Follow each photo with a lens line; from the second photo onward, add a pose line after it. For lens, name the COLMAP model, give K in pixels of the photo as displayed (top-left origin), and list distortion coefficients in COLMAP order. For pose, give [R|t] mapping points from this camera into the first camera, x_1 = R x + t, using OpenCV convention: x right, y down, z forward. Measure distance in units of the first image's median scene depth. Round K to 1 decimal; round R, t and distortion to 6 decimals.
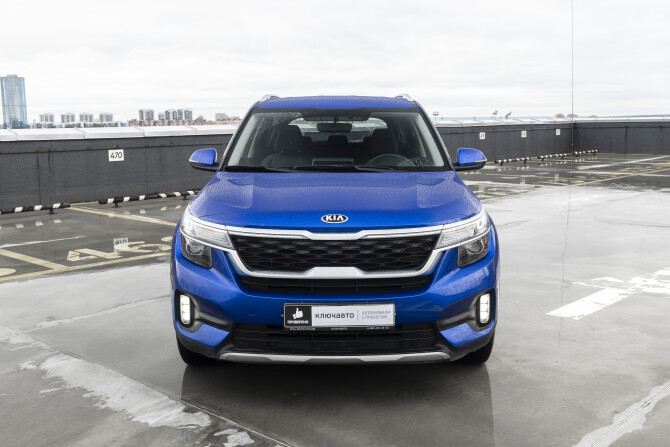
lens RADIAL K [[718.0, 0, 335.0], [0, 718.0, 223.5], [0, 0, 1]] dist [-0.054664, 0.000416]
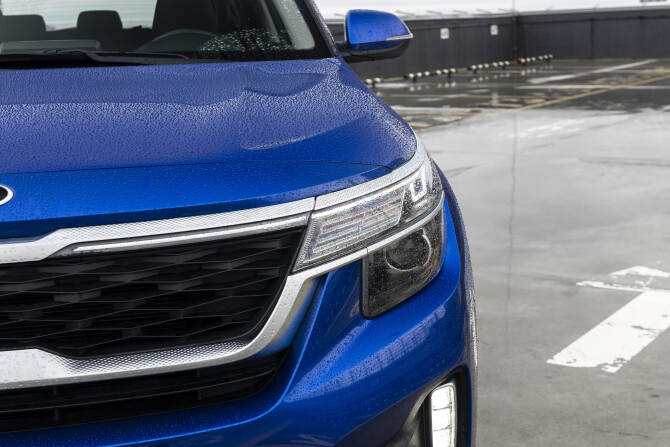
lens RADIAL K [[1100.8, 0, 335.0], [0, 1100.8, 223.5], [0, 0, 1]] dist [-0.010183, -0.033987]
pose [[0.986753, -0.056556, 0.152052, 0.031820], [0.050599, 0.997803, 0.042768, -0.002829], [-0.154137, -0.034507, 0.987447, 0.191672]]
